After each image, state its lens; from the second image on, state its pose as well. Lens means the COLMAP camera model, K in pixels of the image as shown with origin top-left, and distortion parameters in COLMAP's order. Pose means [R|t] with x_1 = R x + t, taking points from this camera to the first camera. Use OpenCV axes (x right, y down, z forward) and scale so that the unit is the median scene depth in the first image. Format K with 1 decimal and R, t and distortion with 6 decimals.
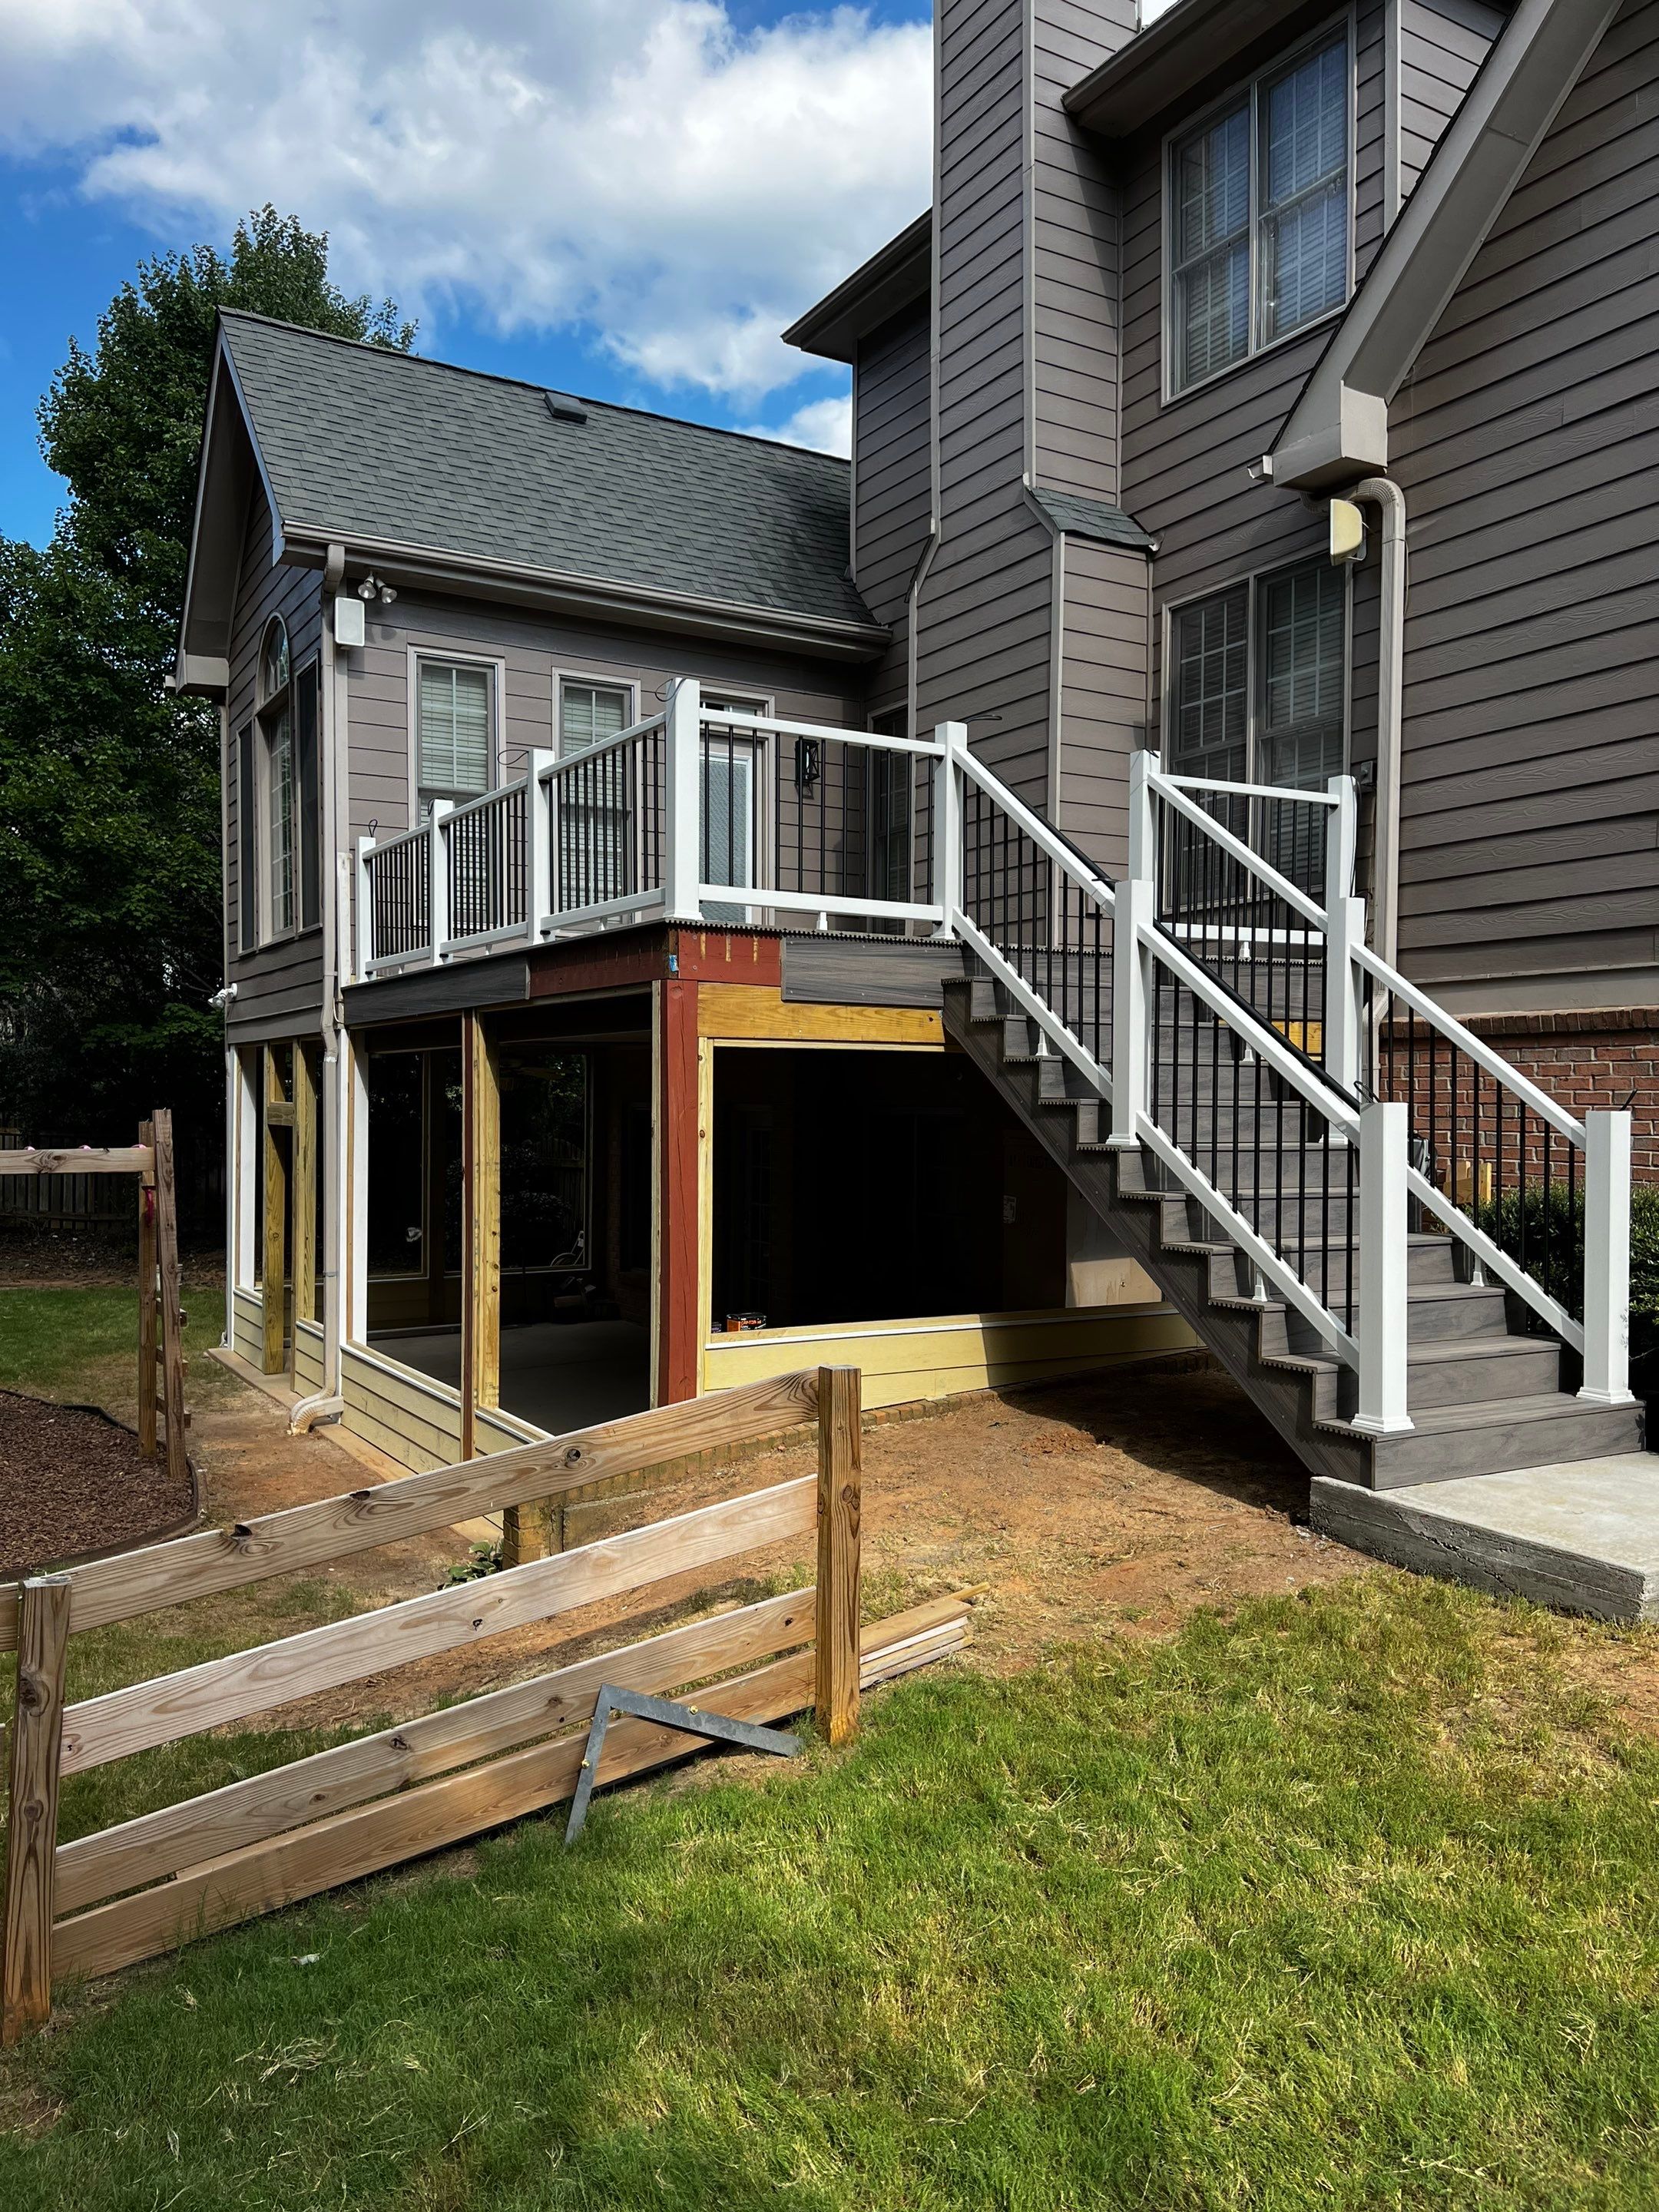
lens RADIAL K [[1660.5, 0, 824.4], [0, 1660.5, 1118.9], [0, 0, 1]] dist [0.060053, -0.061668]
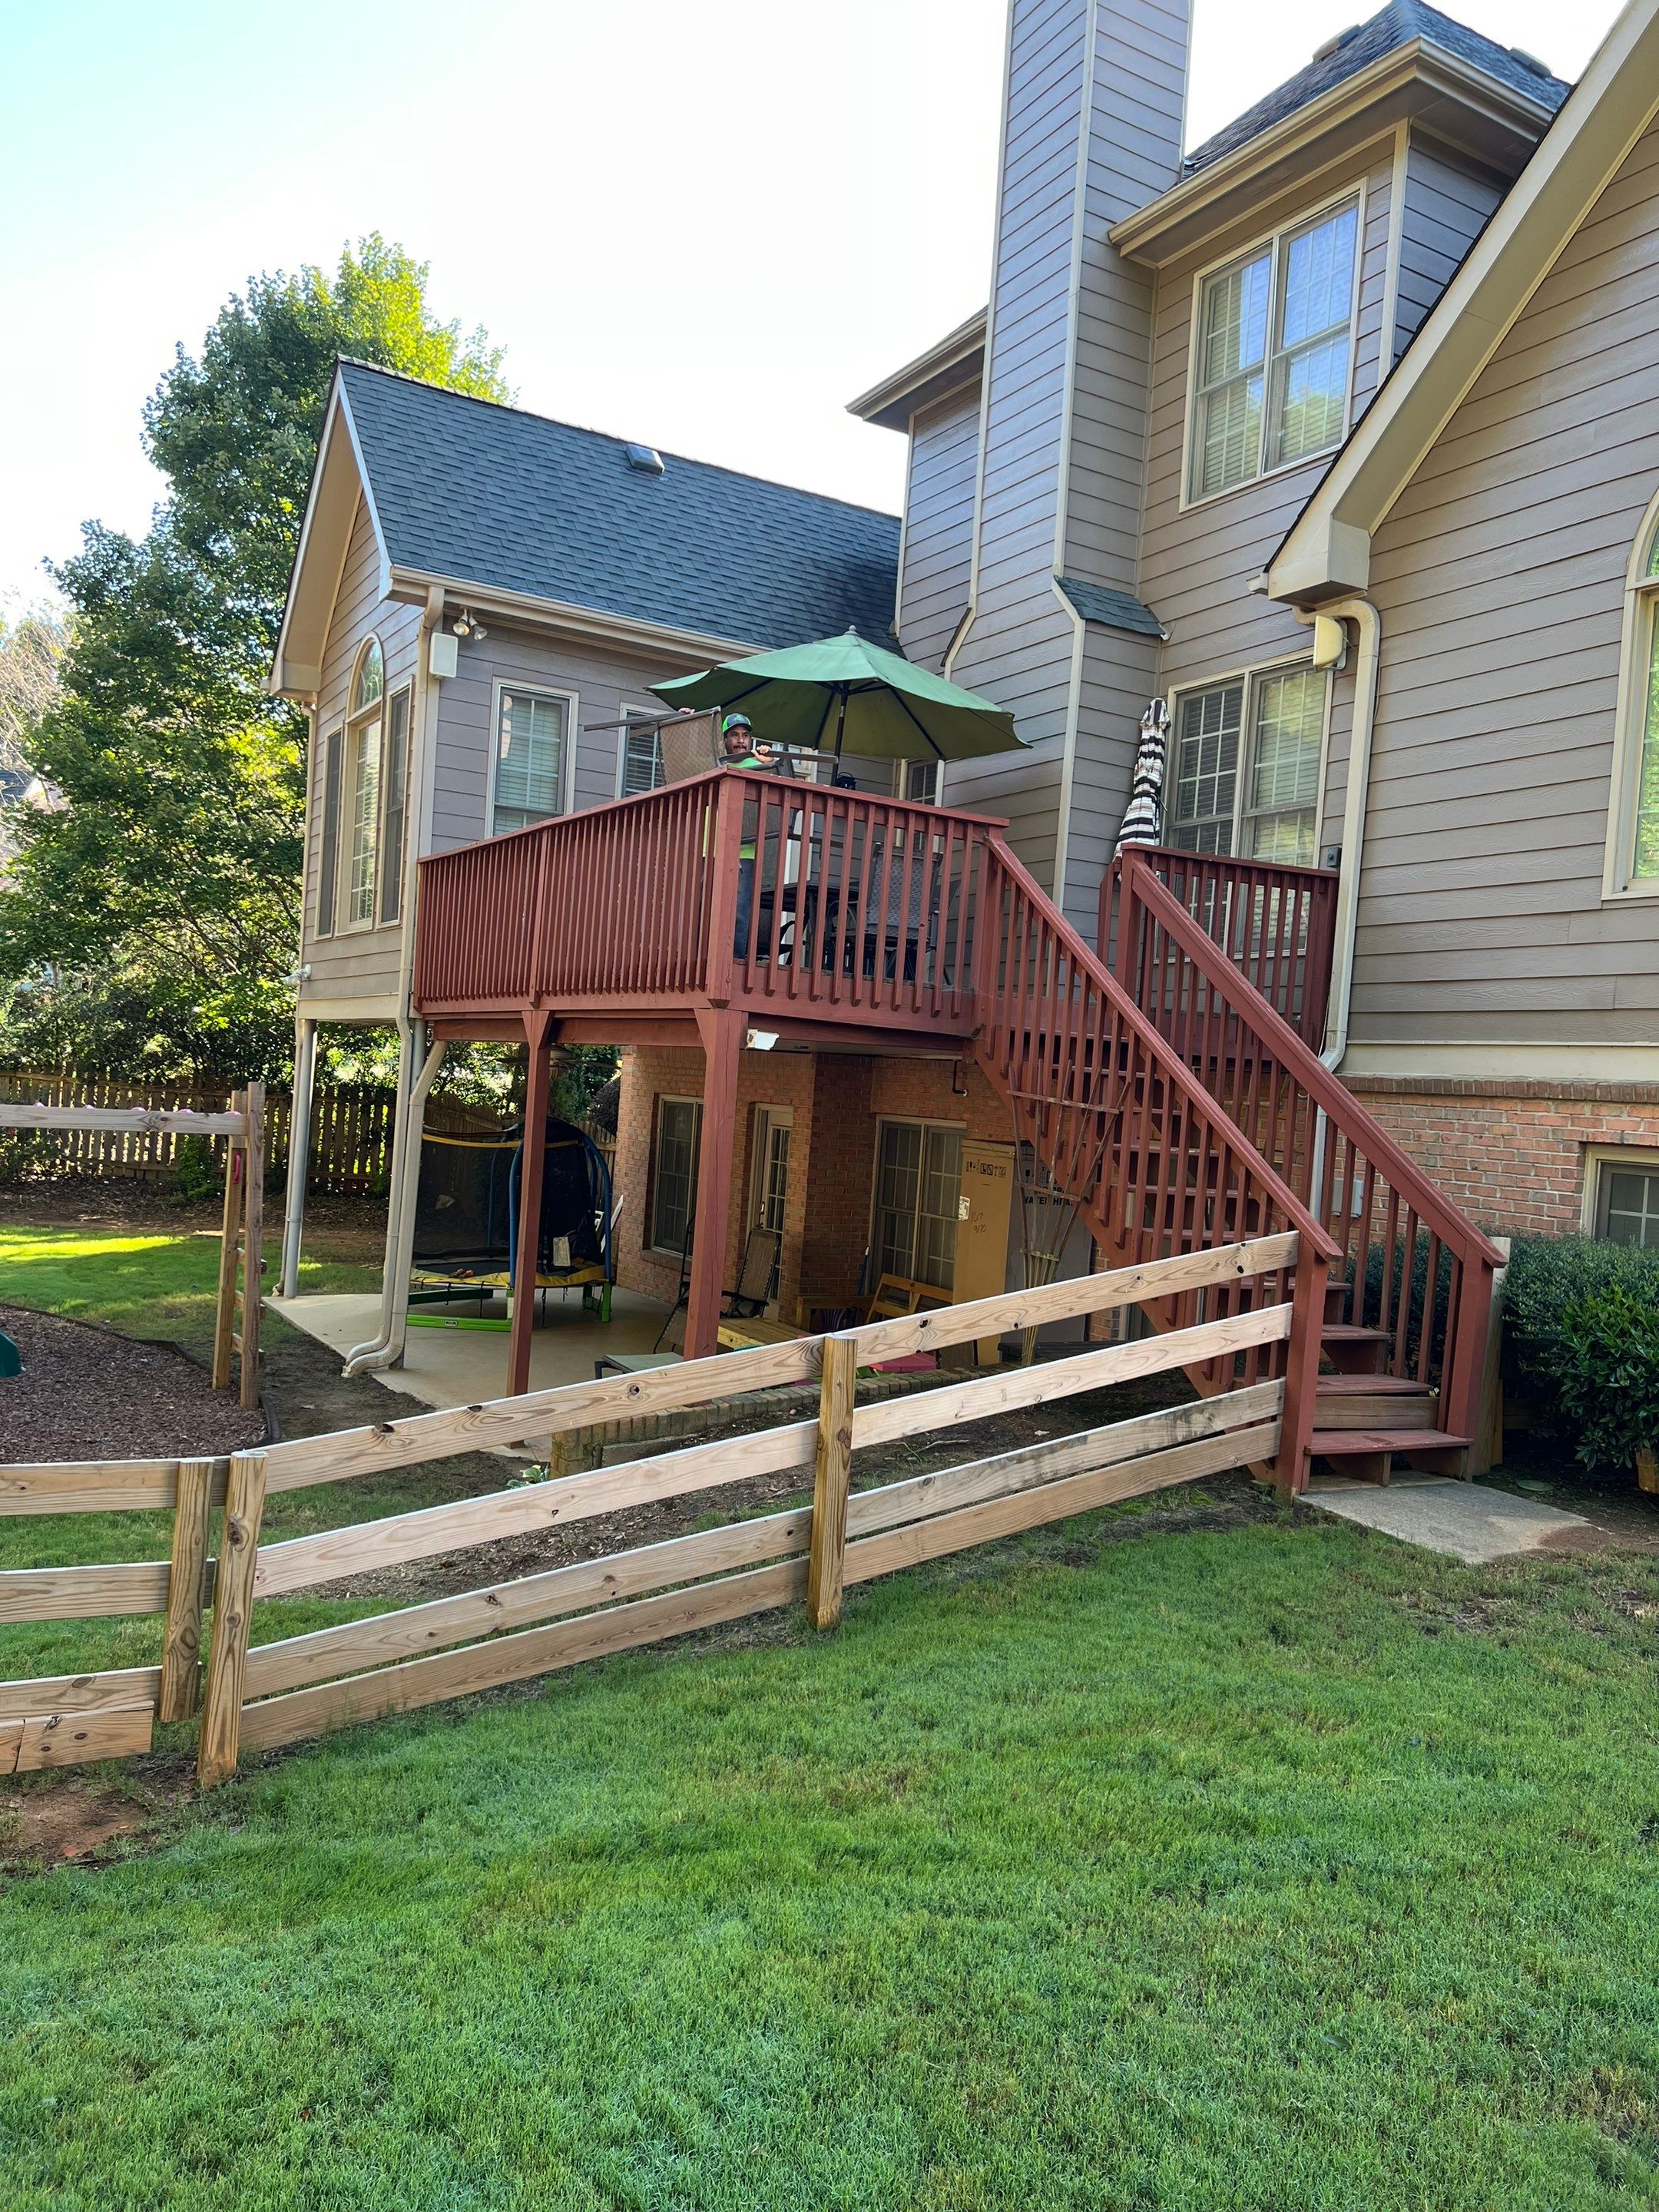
lens RADIAL K [[1660.5, 0, 833.3], [0, 1660.5, 1105.9], [0, 0, 1]] dist [0.060053, -0.061668]
pose [[0.998085, 0.061758, -0.003558, -0.001660], [-0.061765, 0.998089, -0.001858, -0.011493], [0.003437, 0.002074, 0.999992, -0.125128]]
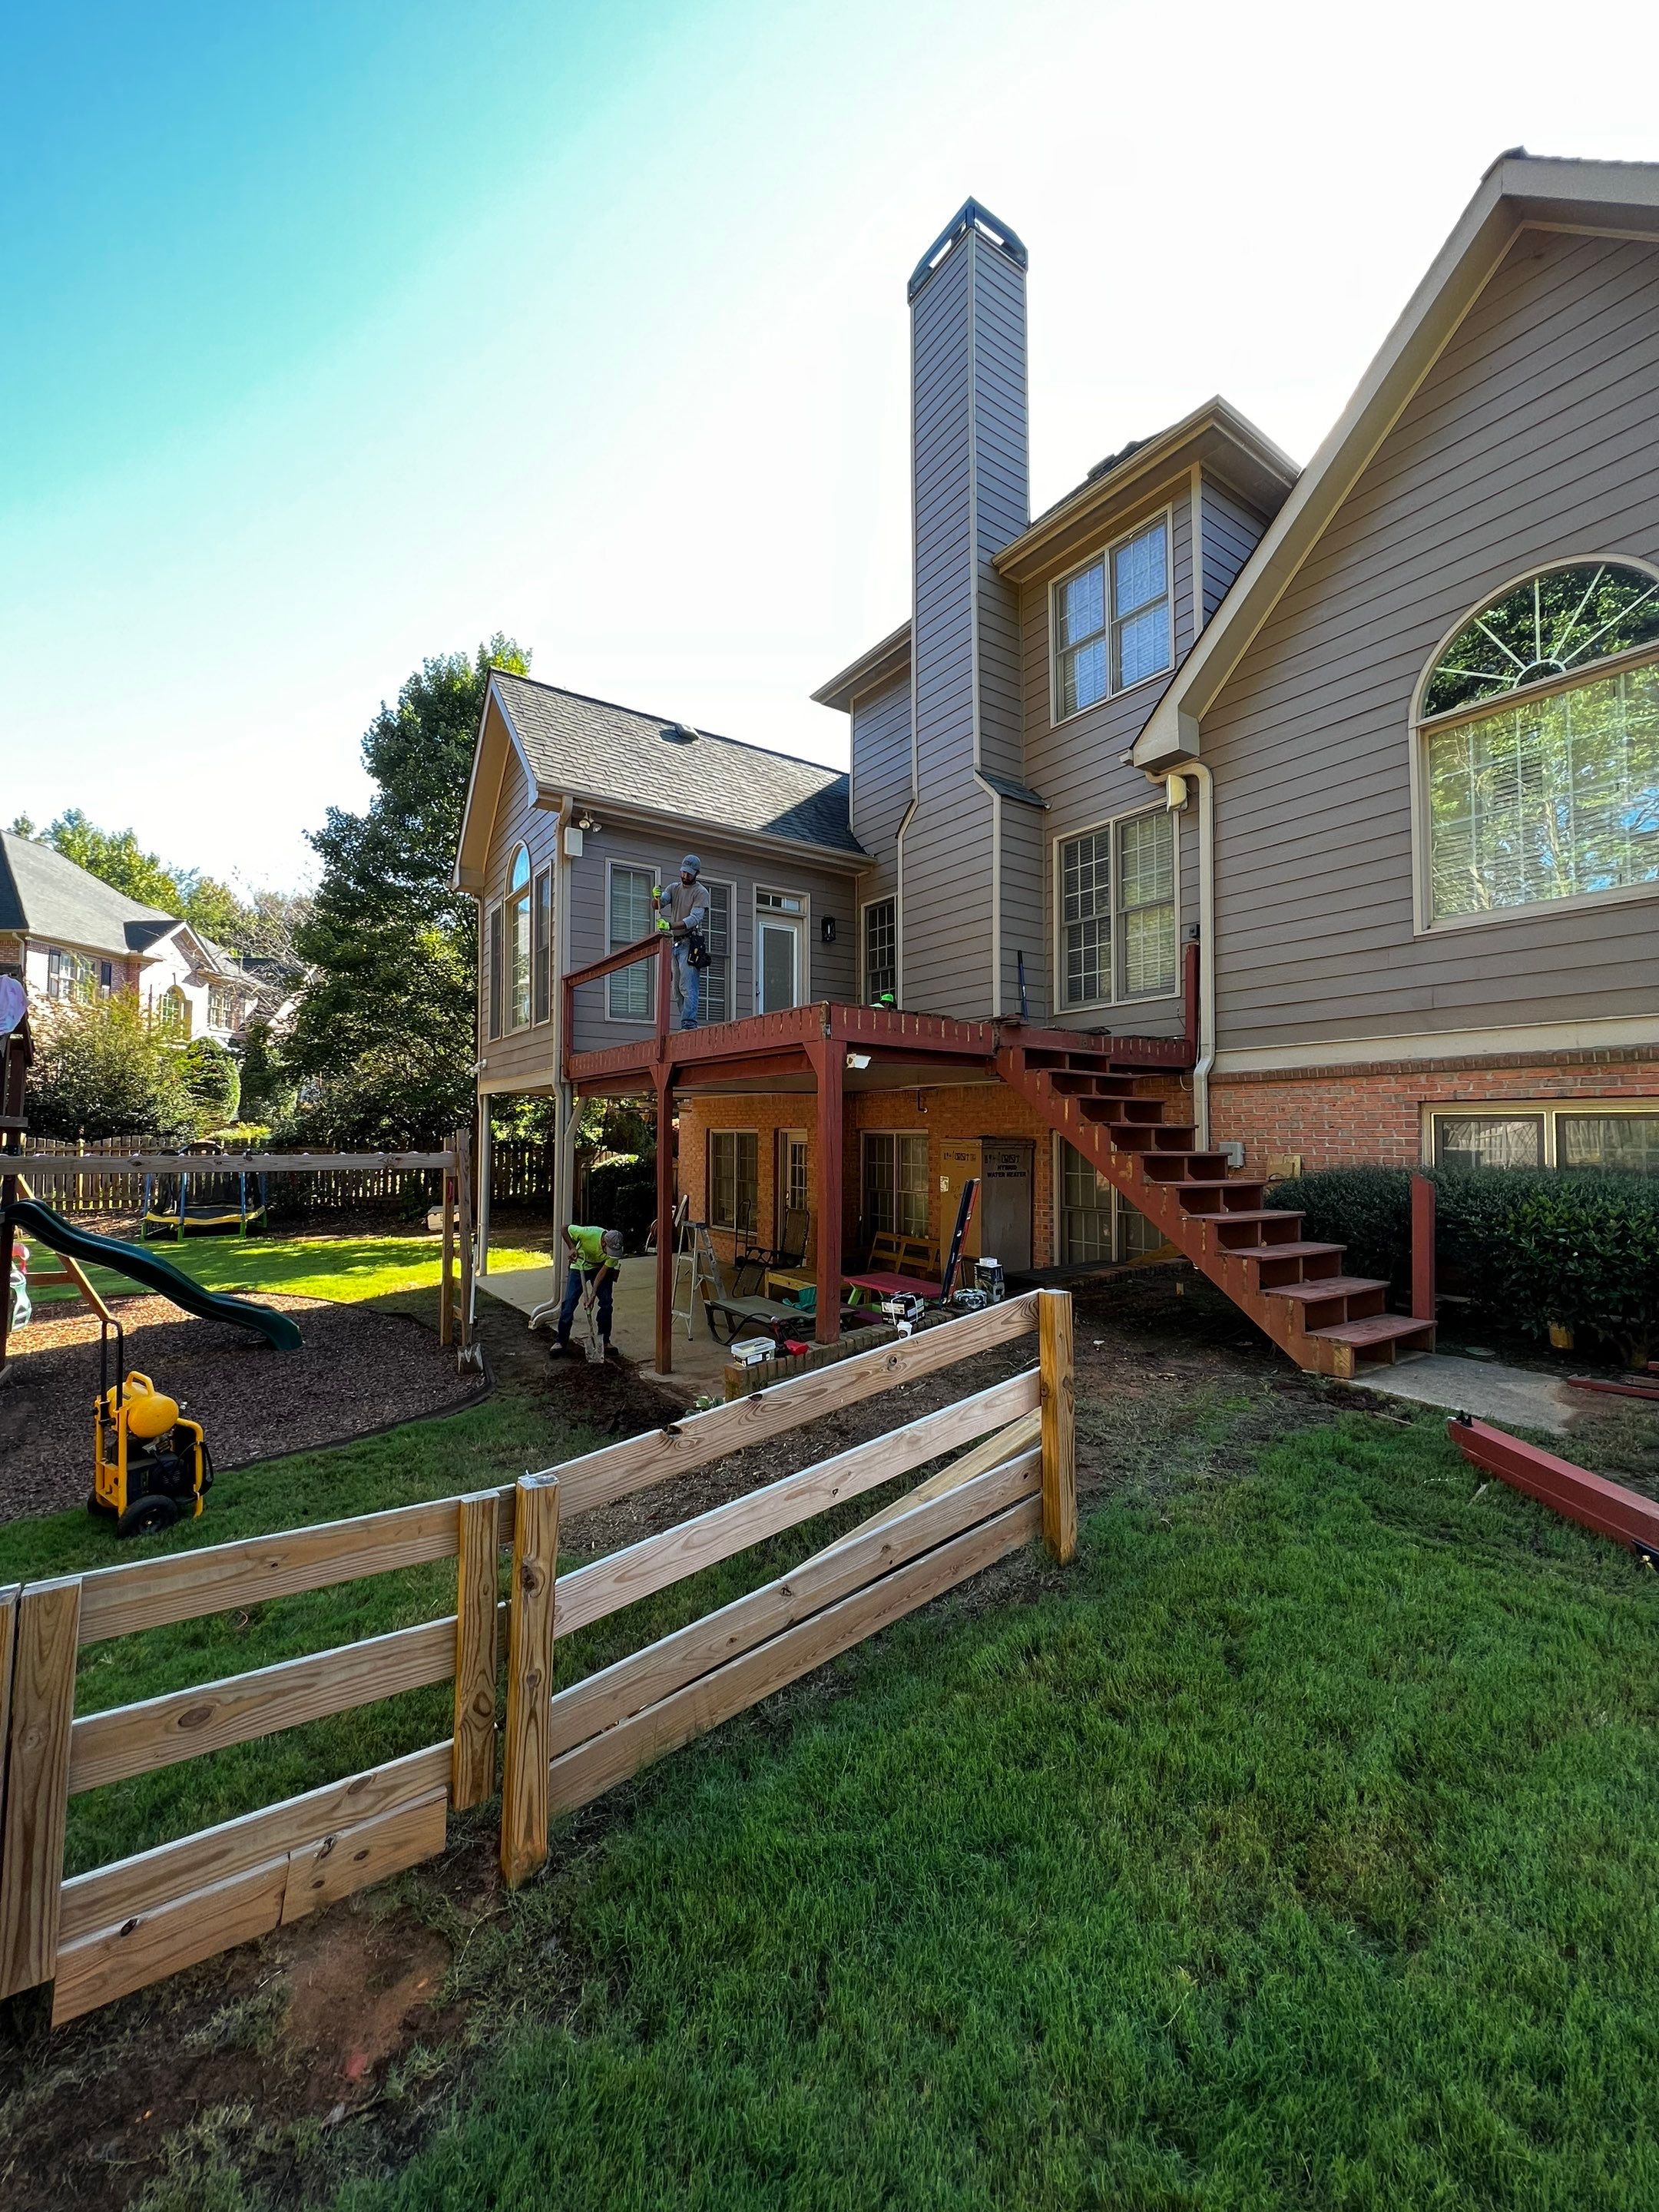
lens RADIAL K [[884.0, 0, 831.1], [0, 884.0, 1100.4], [0, 0, 1]] dist [-0.001729, 0.000780]
pose [[0.996699, -0.001521, 0.081167, -0.107036], [0.005607, 0.998727, -0.050131, 0.010921], [-0.080987, 0.050421, 0.995439, 0.115910]]
